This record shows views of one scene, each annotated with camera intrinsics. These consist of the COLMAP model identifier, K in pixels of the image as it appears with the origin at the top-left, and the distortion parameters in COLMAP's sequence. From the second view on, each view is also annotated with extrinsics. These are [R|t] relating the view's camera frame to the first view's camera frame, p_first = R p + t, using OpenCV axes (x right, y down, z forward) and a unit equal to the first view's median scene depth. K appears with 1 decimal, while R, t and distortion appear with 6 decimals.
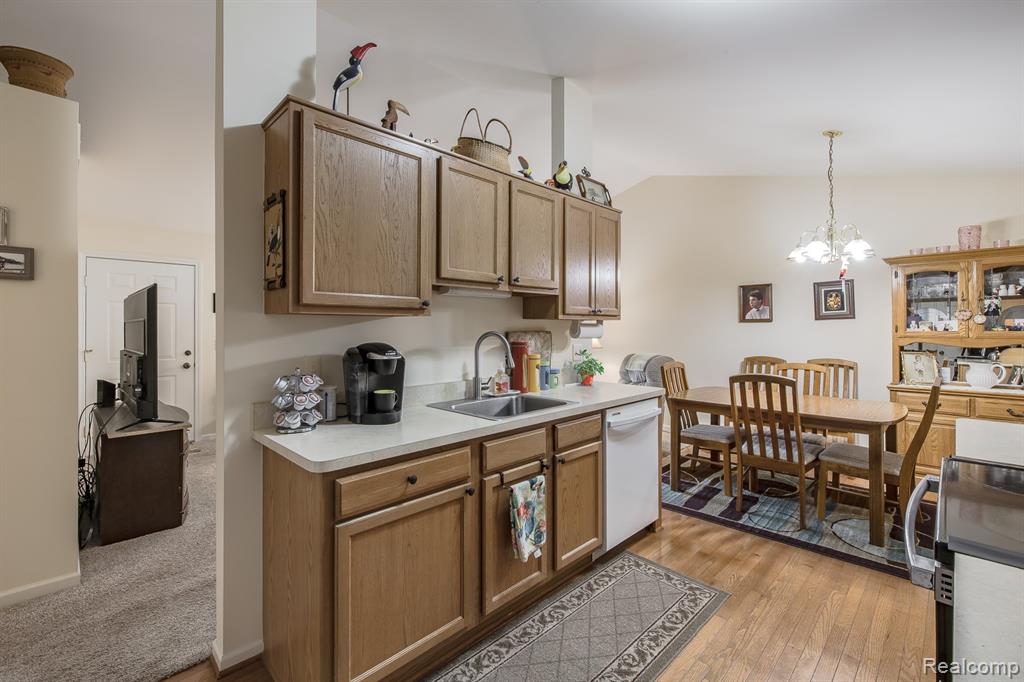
lens RADIAL K [[447.5, 0, 507.3], [0, 447.5, 327.0], [0, 0, 1]] dist [0.001433, -0.000081]
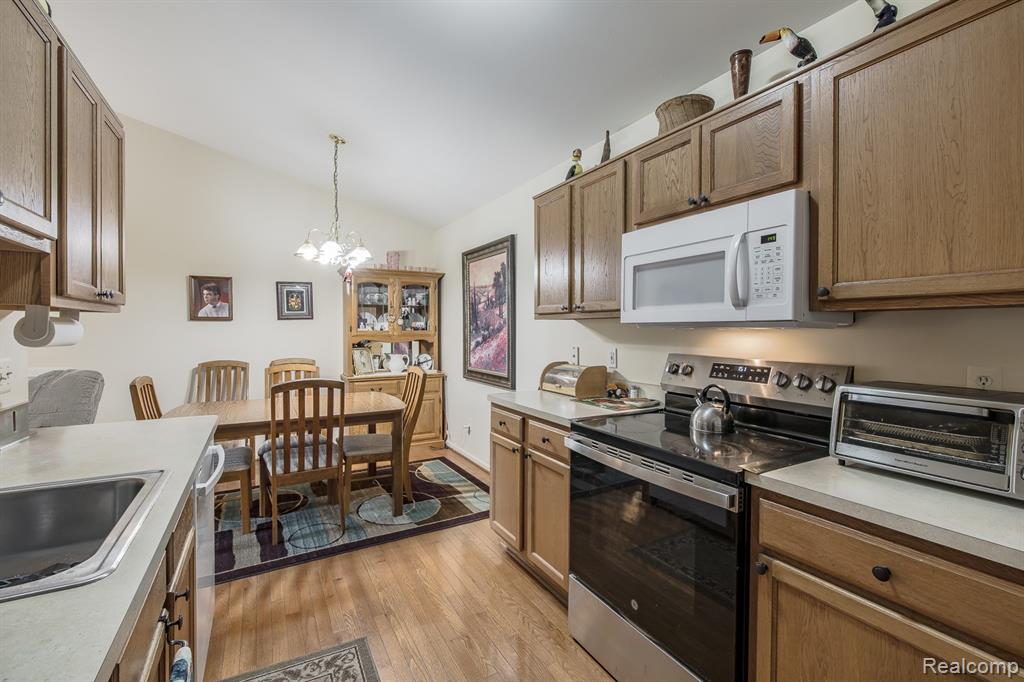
lens RADIAL K [[443.5, 0, 513.7], [0, 443.5, 335.3], [0, 0, 1]] dist [0.001510, 0.000235]
pose [[0.260264, -0.012013, 0.965463, -0.140336], [-0.005446, 0.999888, 0.013909, 0.002555], [-0.965522, -0.008878, 0.260170, 0.292474]]
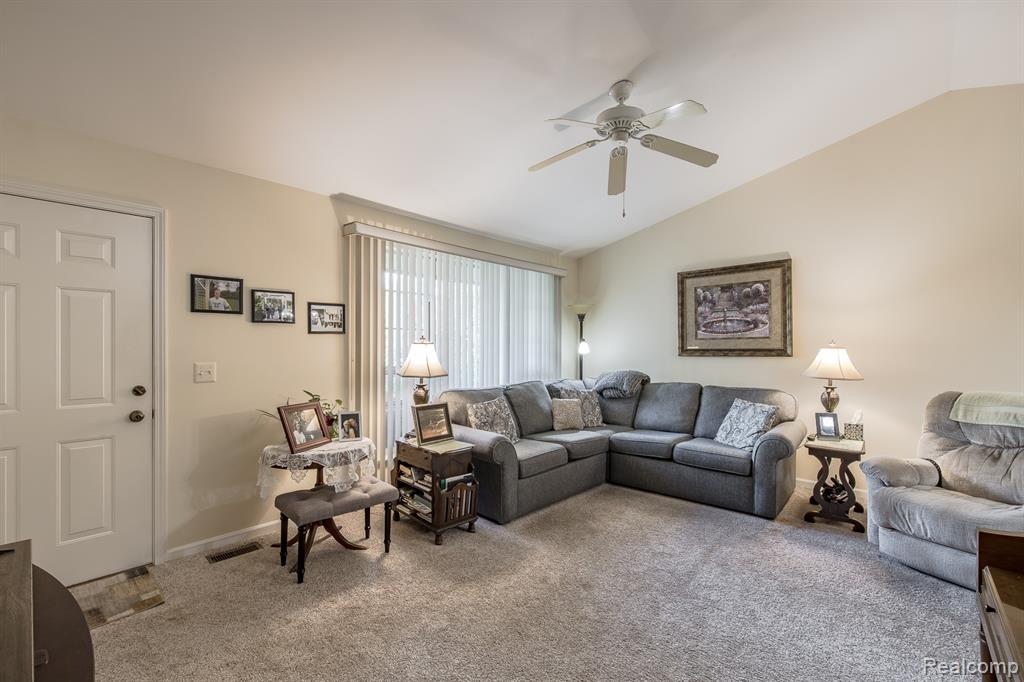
lens RADIAL K [[440.2, 0, 510.0], [0, 440.2, 345.8], [0, 0, 1]] dist [0.009403, -0.000074]
pose [[0.998830, 0.009440, 0.047437, -0.436786], [-0.009589, 0.999950, 0.002906, 0.008271], [-0.047407, -0.003358, 0.998870, 0.652667]]
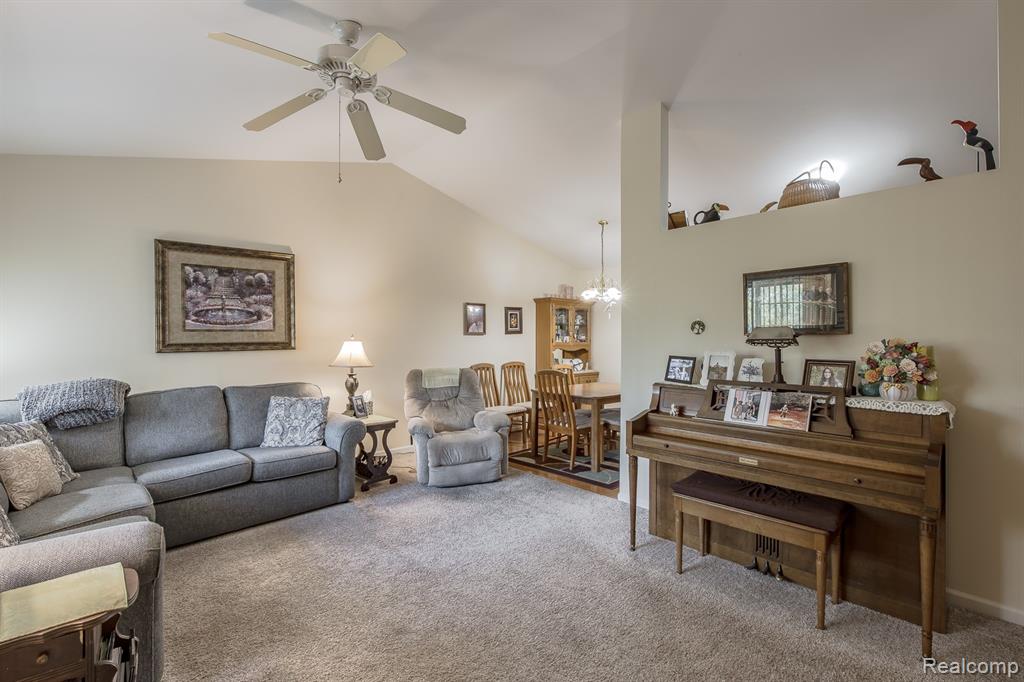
lens RADIAL K [[448.6, 0, 511.4], [0, 448.6, 339.4], [0, 0, 1]] dist [0.000681, 0.000227]
pose [[0.029698, 0.007404, 0.999531, -0.809333], [-0.003587, 0.999967, -0.007301, 0.011820], [-0.999552, -0.003369, 0.029724, 1.118012]]
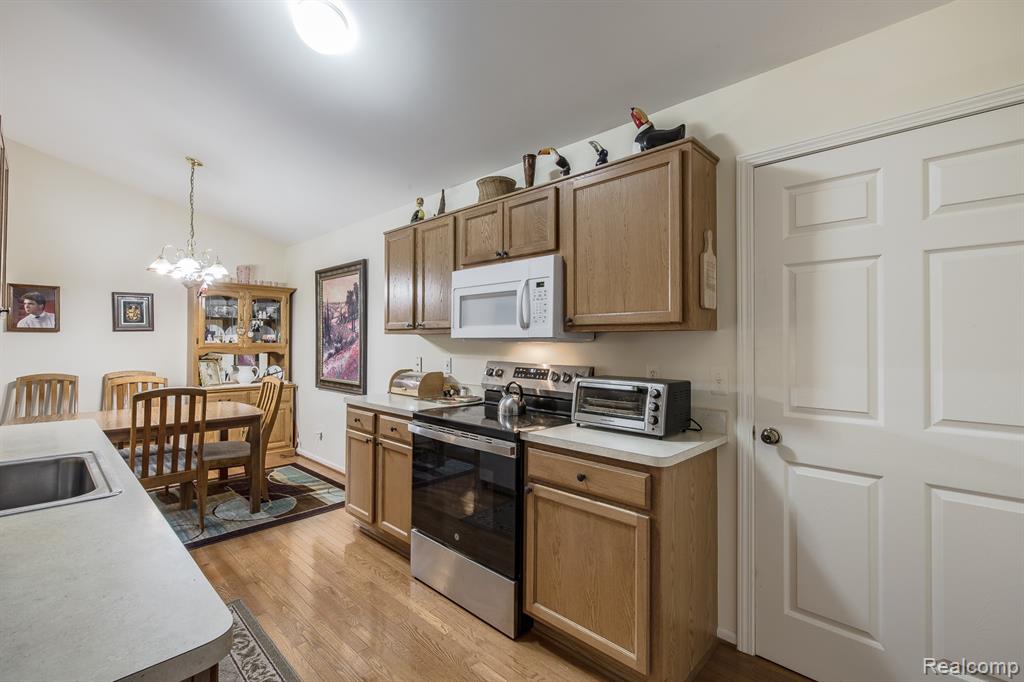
lens RADIAL K [[447.0, 0, 478.8], [0, 447.0, 338.3], [0, 0, 1]] dist [-0.001594, -0.000423]
pose [[0.003219, 0.009629, 0.999948, -0.307036], [-0.008997, 0.999913, -0.009599, 0.001566], [-0.999954, -0.008965, 0.003306, 0.260661]]
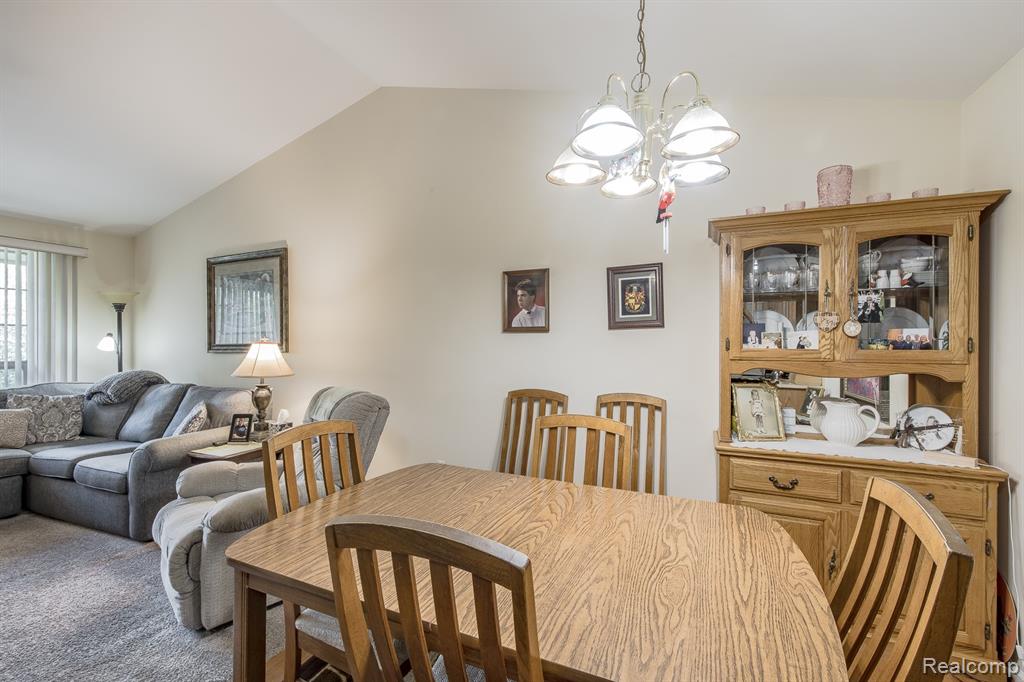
lens RADIAL K [[440.2, 0, 505.2], [0, 440.2, 341.0], [0, 0, 1]] dist [-0.001053, -0.000512]
pose [[0.934910, 0.005307, 0.354846, 0.408277], [-0.006697, 0.999974, 0.002690, -0.000516], [-0.354823, -0.004891, 0.934921, 0.582532]]
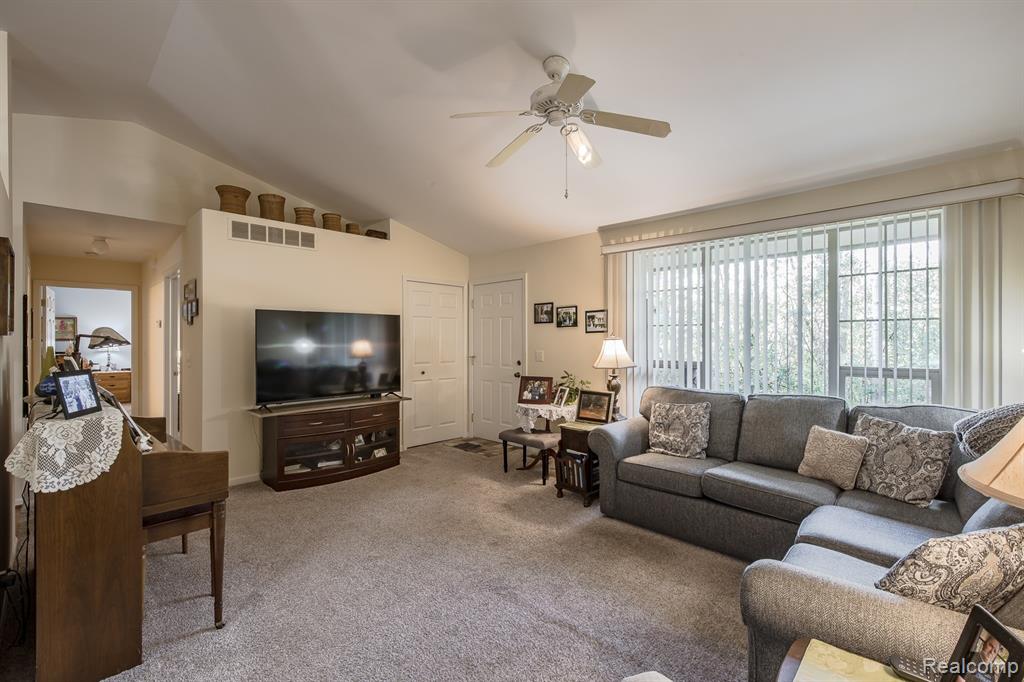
lens RADIAL K [[456.1, 0, 510.4], [0, 456.1, 337.7], [0, 0, 1]] dist [-0.001082, -0.000256]
pose [[0.020681, 0.001523, -0.999785, 0.454638], [0.003517, 0.999993, 0.001596, 0.001461], [0.999780, -0.003549, 0.020676, 1.271604]]
